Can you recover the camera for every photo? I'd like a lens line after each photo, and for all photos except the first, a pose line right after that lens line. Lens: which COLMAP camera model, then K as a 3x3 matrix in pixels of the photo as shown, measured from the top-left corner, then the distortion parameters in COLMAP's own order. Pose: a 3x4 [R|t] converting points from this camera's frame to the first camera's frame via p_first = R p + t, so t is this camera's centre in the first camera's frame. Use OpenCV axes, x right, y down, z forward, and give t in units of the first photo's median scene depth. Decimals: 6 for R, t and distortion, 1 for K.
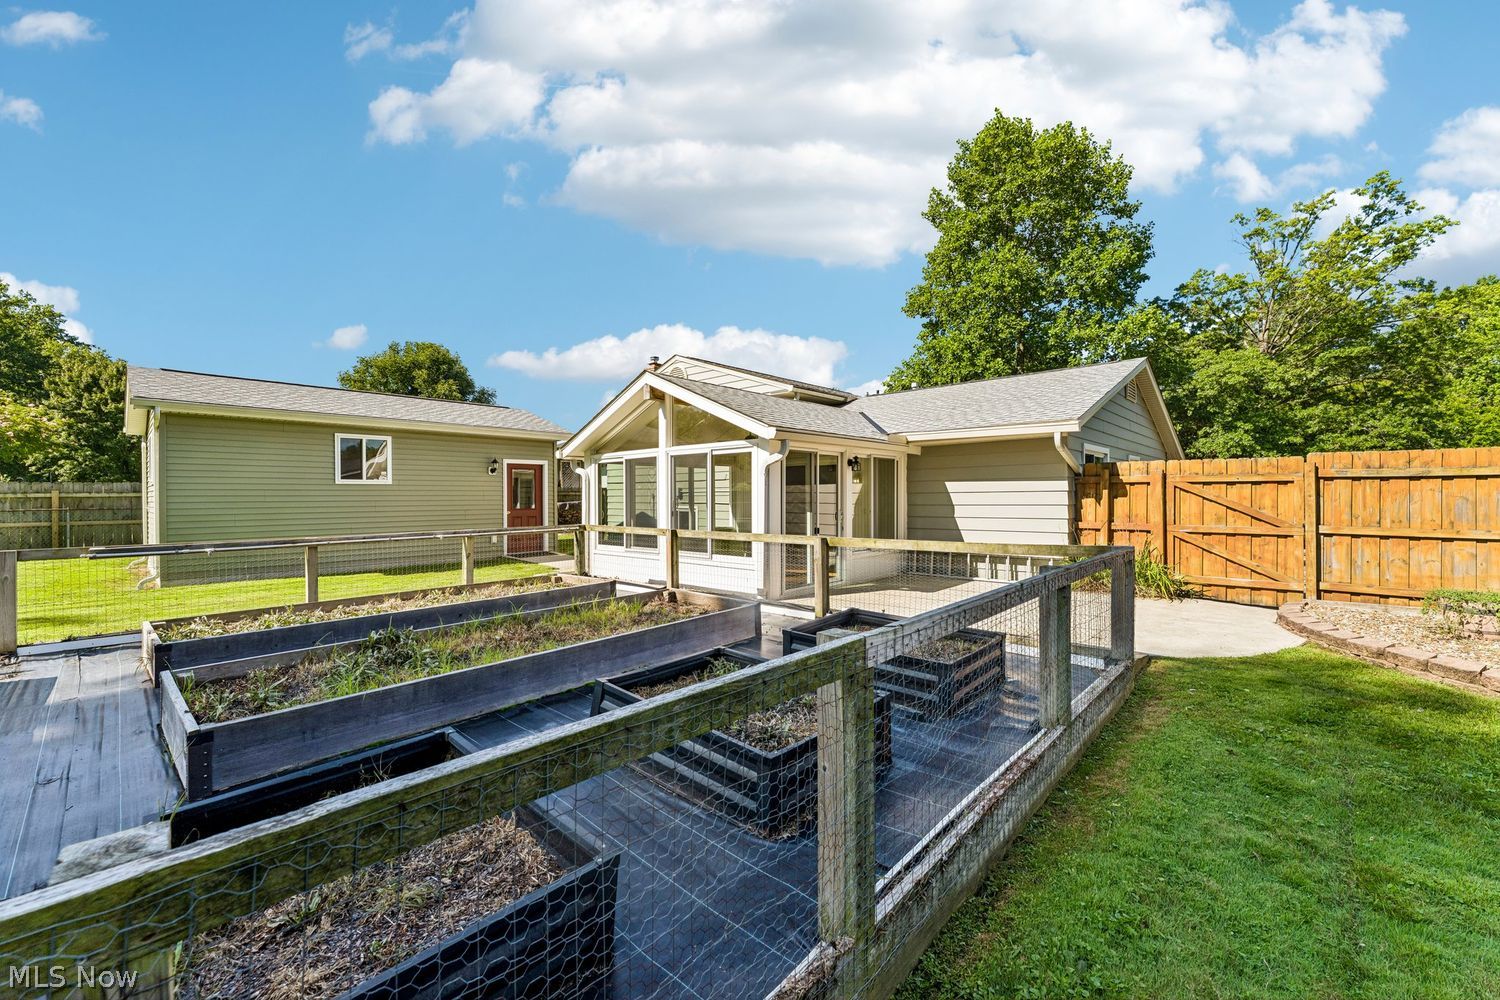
lens RADIAL K [[596.8, 0, 748.7], [0, 596.8, 499.3], [0, 0, 1]] dist [-0.002094, 0.000351]
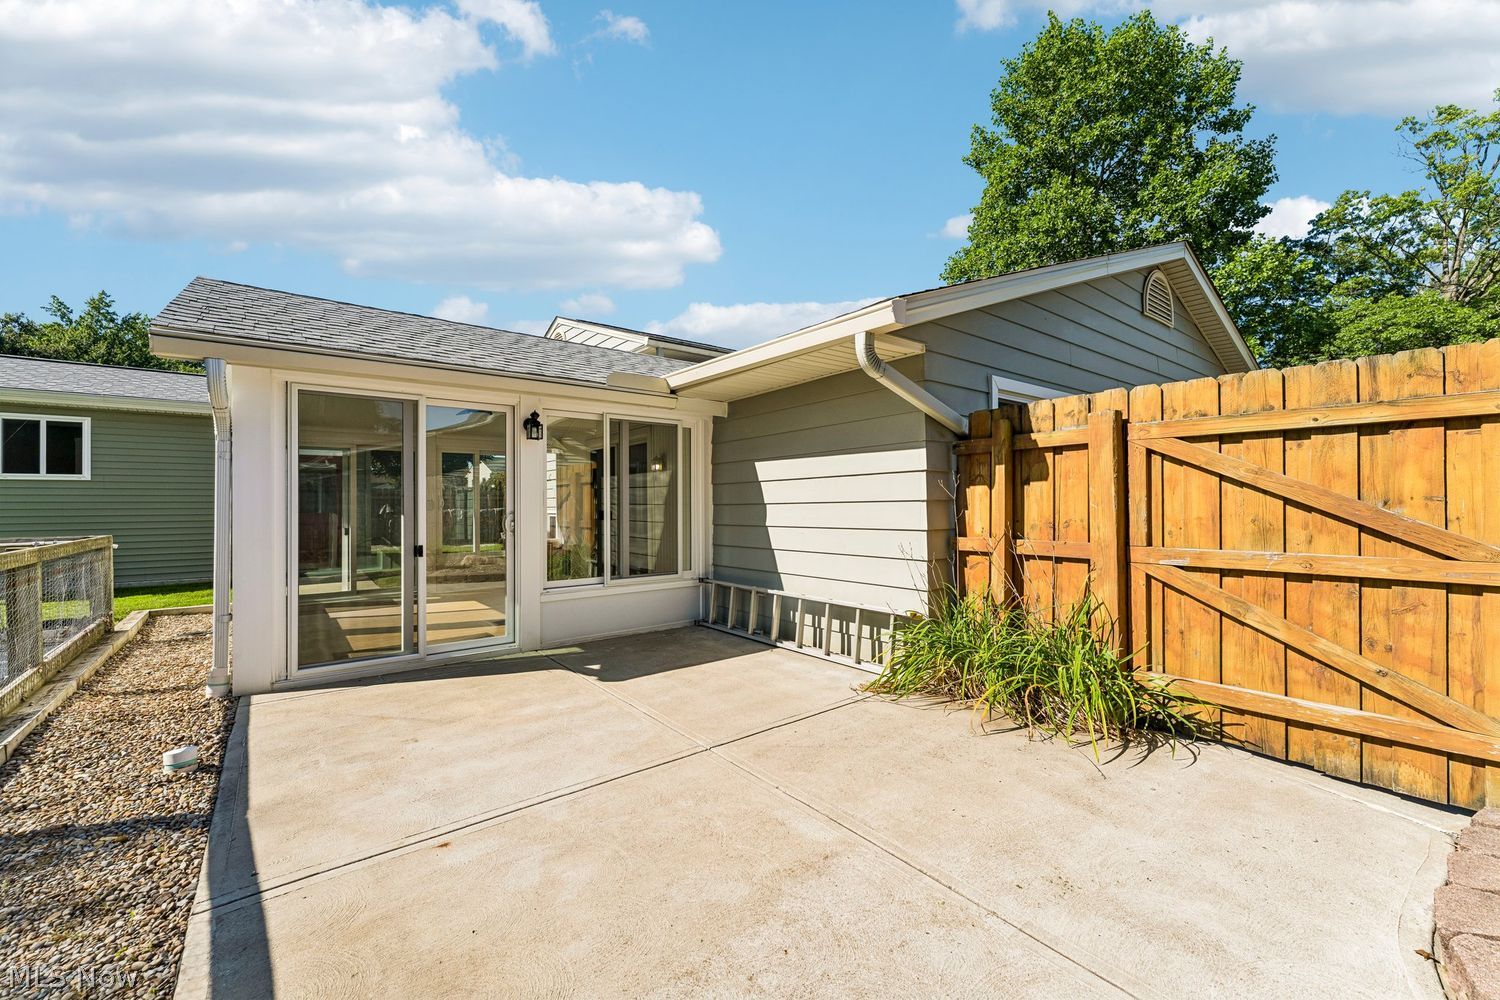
lens RADIAL K [[596.8, 0, 750.6], [0, 596.8, 499.8], [0, 0, 1]] dist [-0.002094, 0.000351]
pose [[0.987078, -0.003913, -0.160195, 0.155075], [0.001791, 0.999909, -0.013394, 0.004902], [0.160232, 0.012934, 0.986995, 0.169814]]
